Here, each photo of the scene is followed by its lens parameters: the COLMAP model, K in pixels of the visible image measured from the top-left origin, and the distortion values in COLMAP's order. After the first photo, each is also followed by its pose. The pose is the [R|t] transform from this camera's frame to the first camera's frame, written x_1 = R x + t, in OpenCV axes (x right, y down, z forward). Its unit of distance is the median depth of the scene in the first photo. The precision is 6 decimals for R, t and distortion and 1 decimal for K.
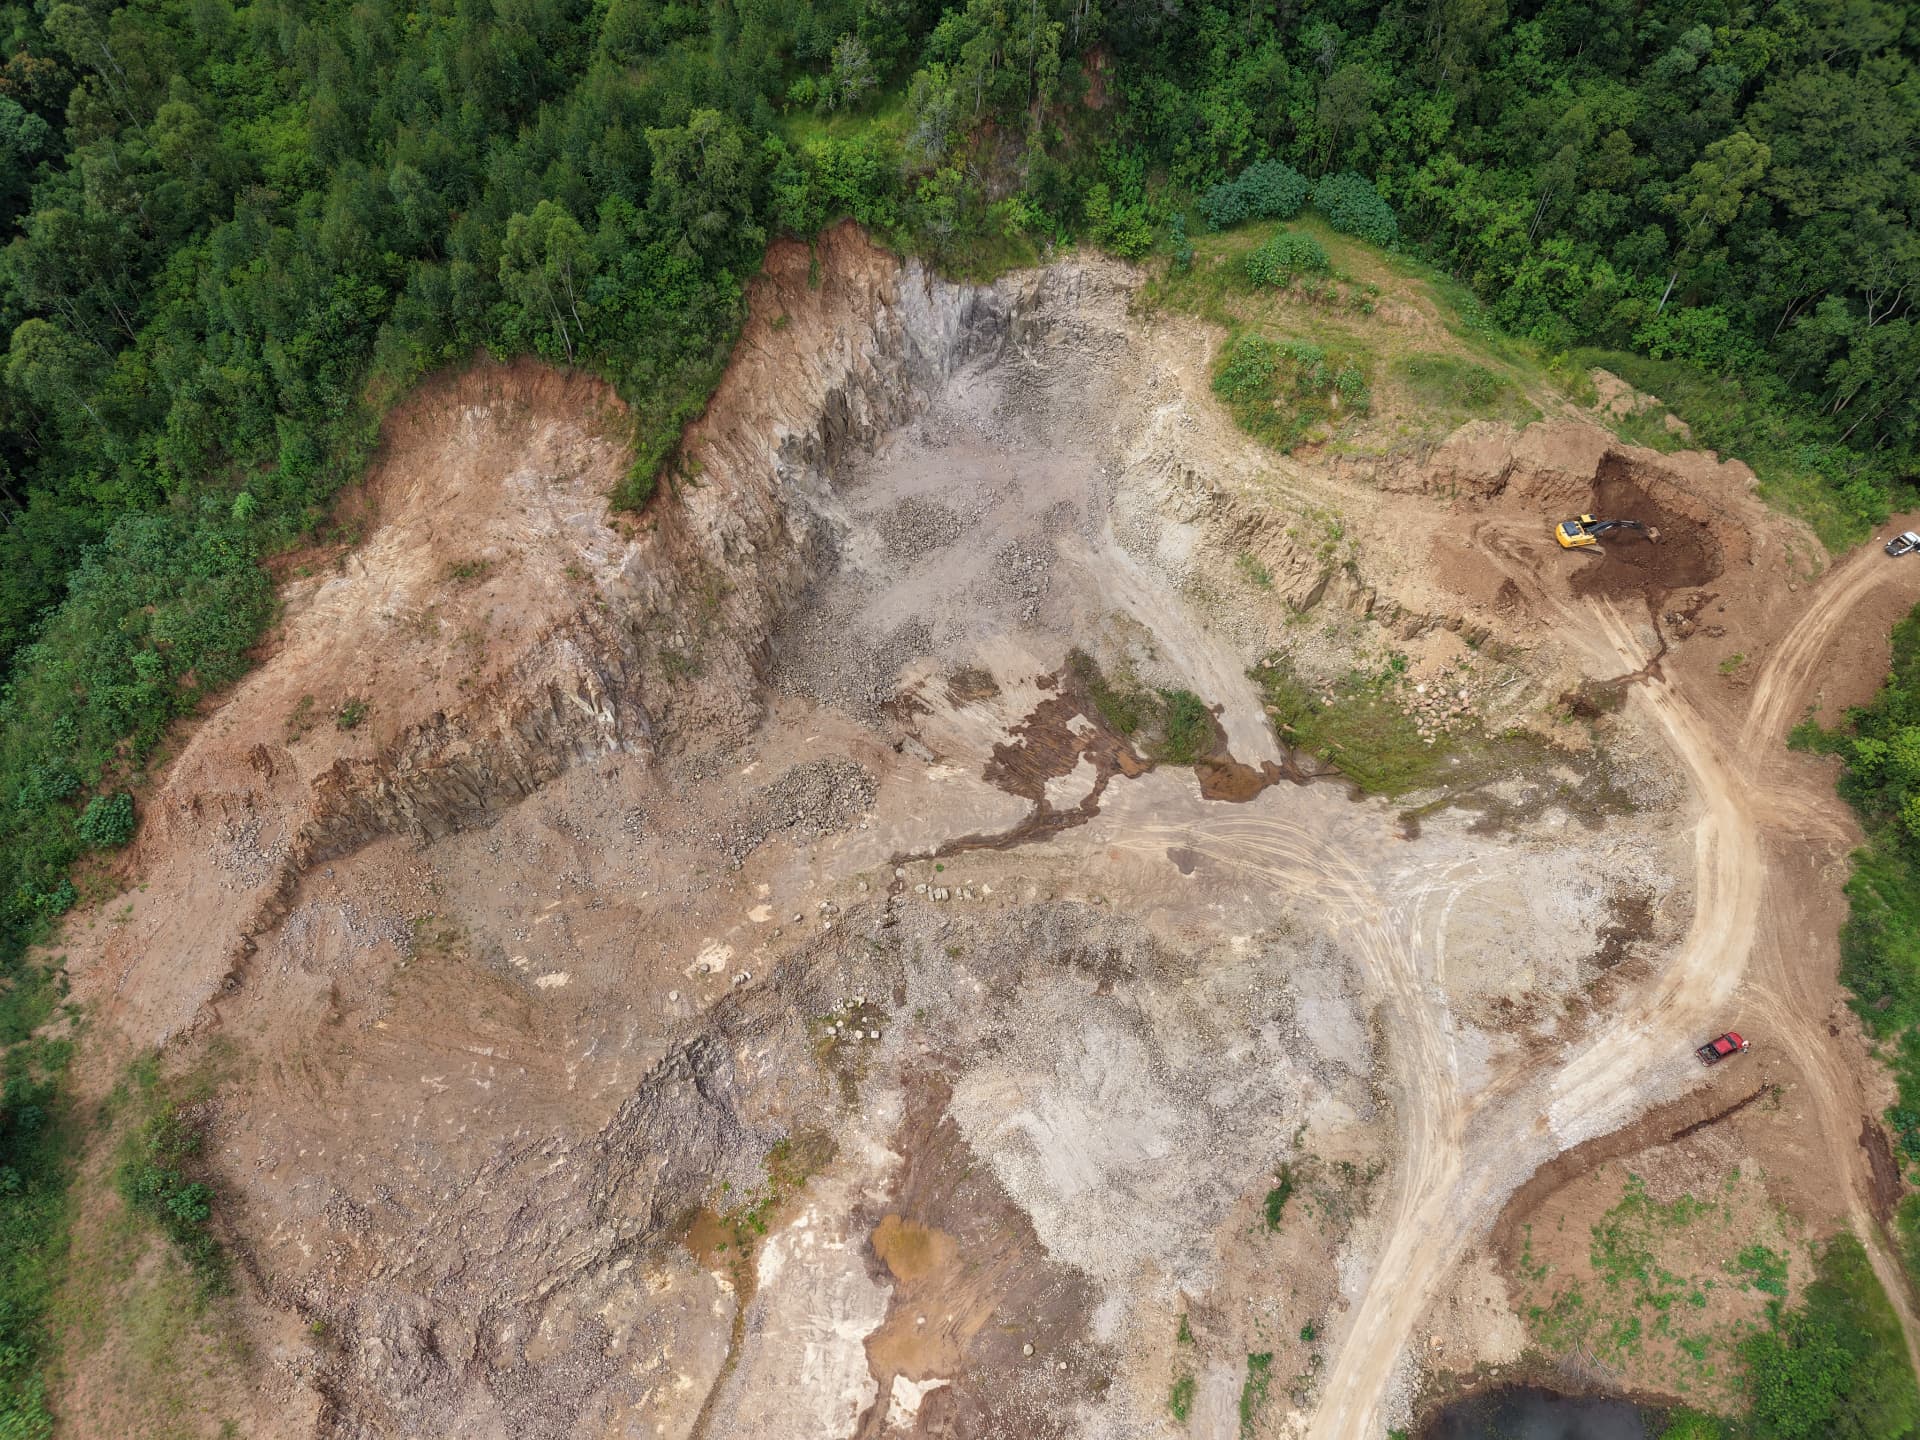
lens RADIAL K [[1275.0, 0, 957.2], [0, 1275.0, 724.2], [0, 0, 1]] dist [0.049856, -0.046137]
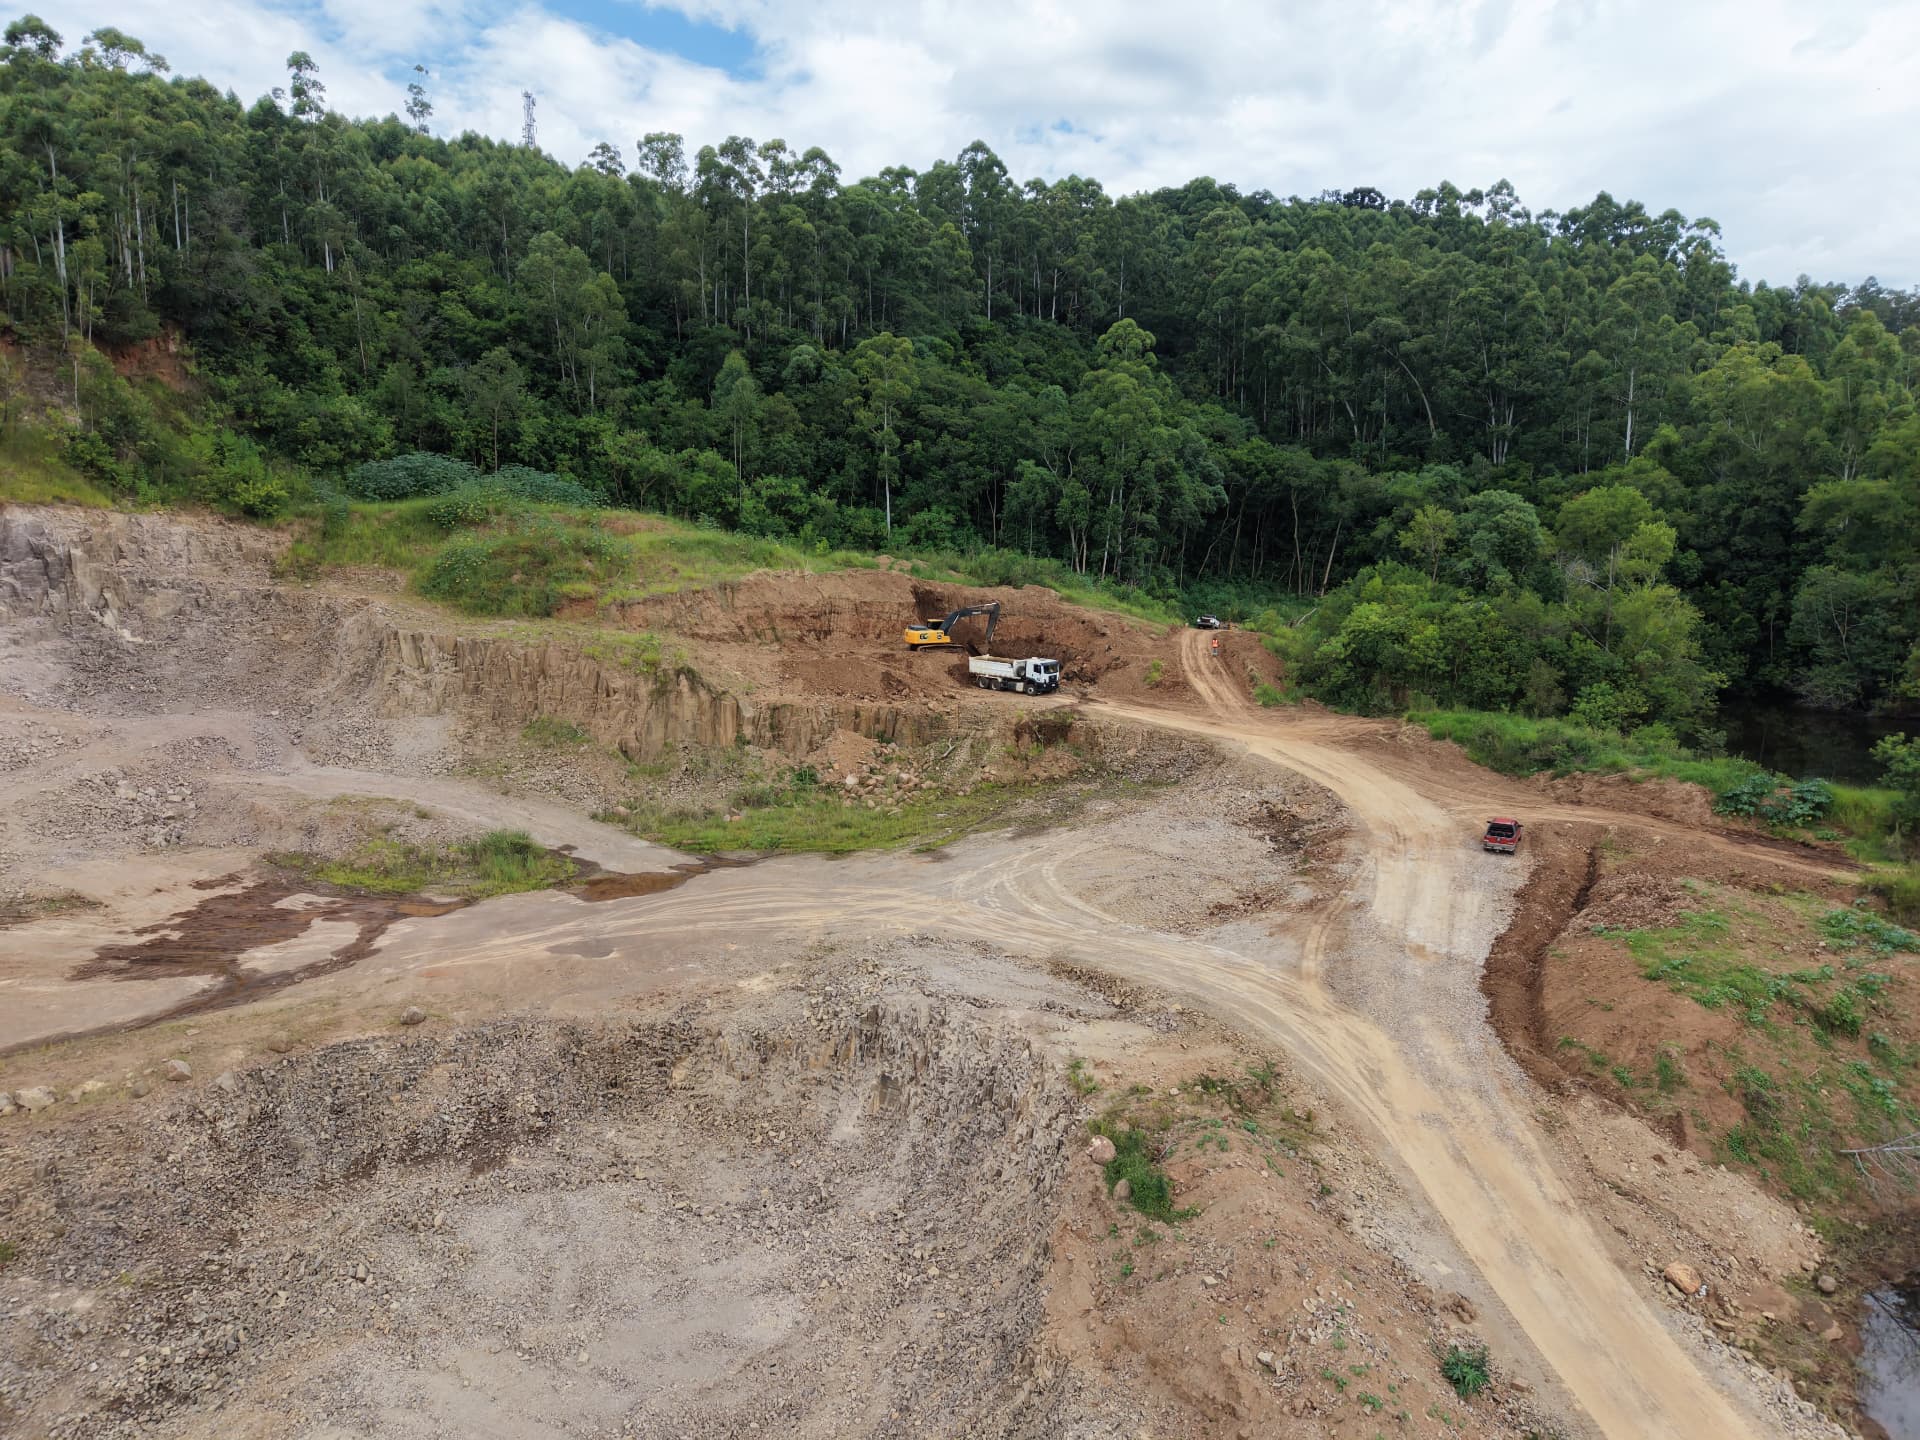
lens RADIAL K [[1275.0, 0, 957.2], [0, 1275.0, 724.2], [0, 0, 1]] dist [0.049856, -0.046137]
pose [[0.804620, -0.080164, 0.588354, 0.011281], [0.481837, 0.667203, -0.568043, 0.366726], [-0.347015, 0.740549, 0.575471, 0.572613]]
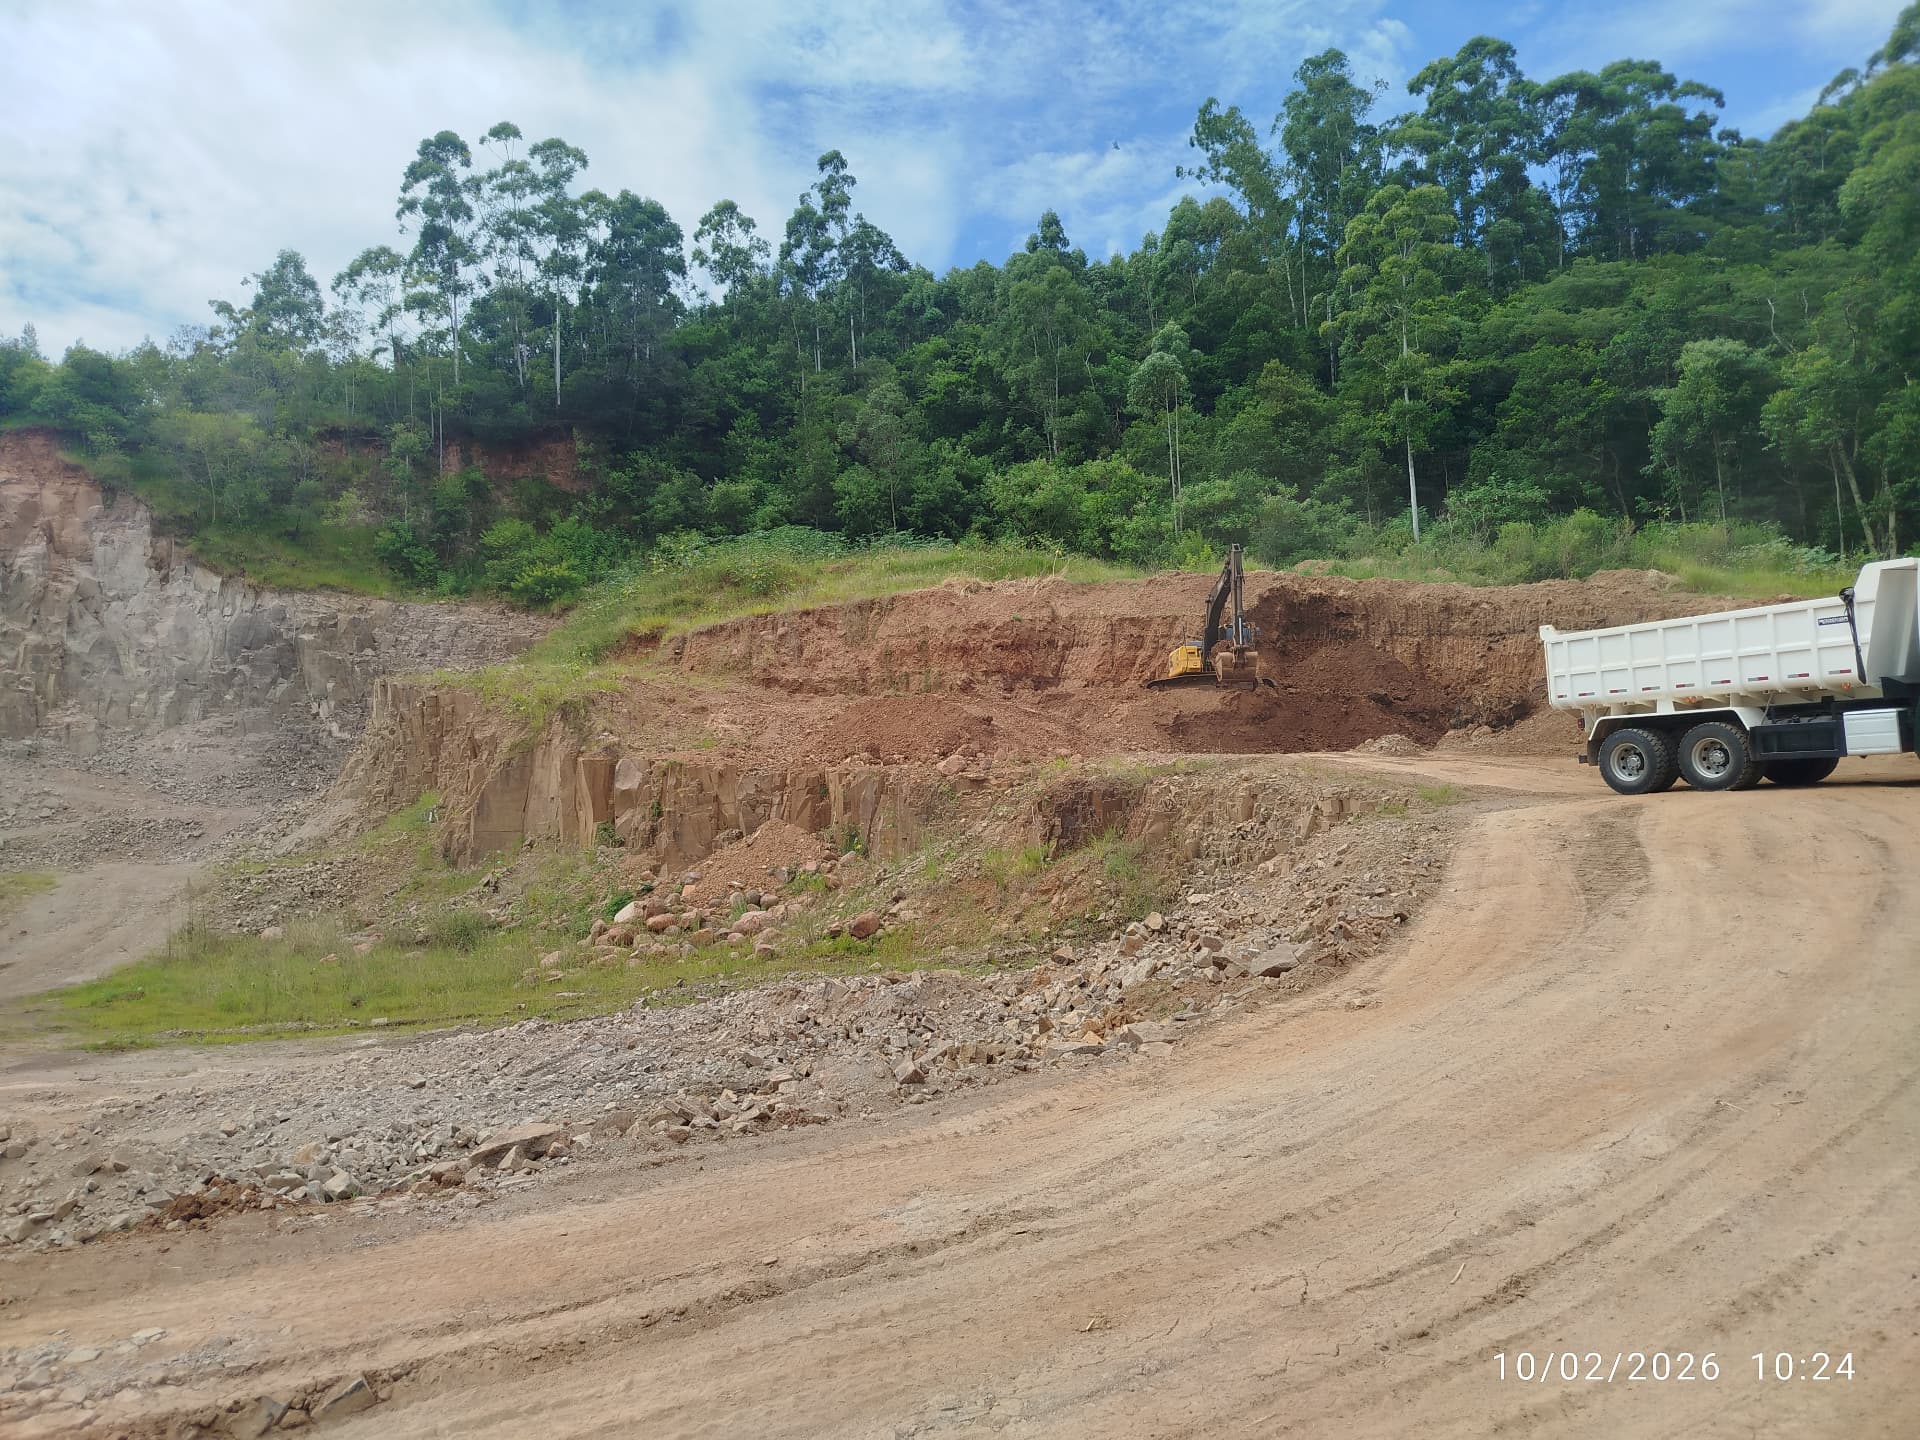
lens RADIAL K [[1275.0, 0, 957.2], [0, 1275.0, 724.2], [0, 0, 1]] dist [0.049856, -0.046137]
pose [[0.983298, -0.021426, -0.180735, 0.487014], [-0.144241, 0.513852, -0.845666, 0.175376], [0.110990, 0.857611, 0.502180, 0.838684]]
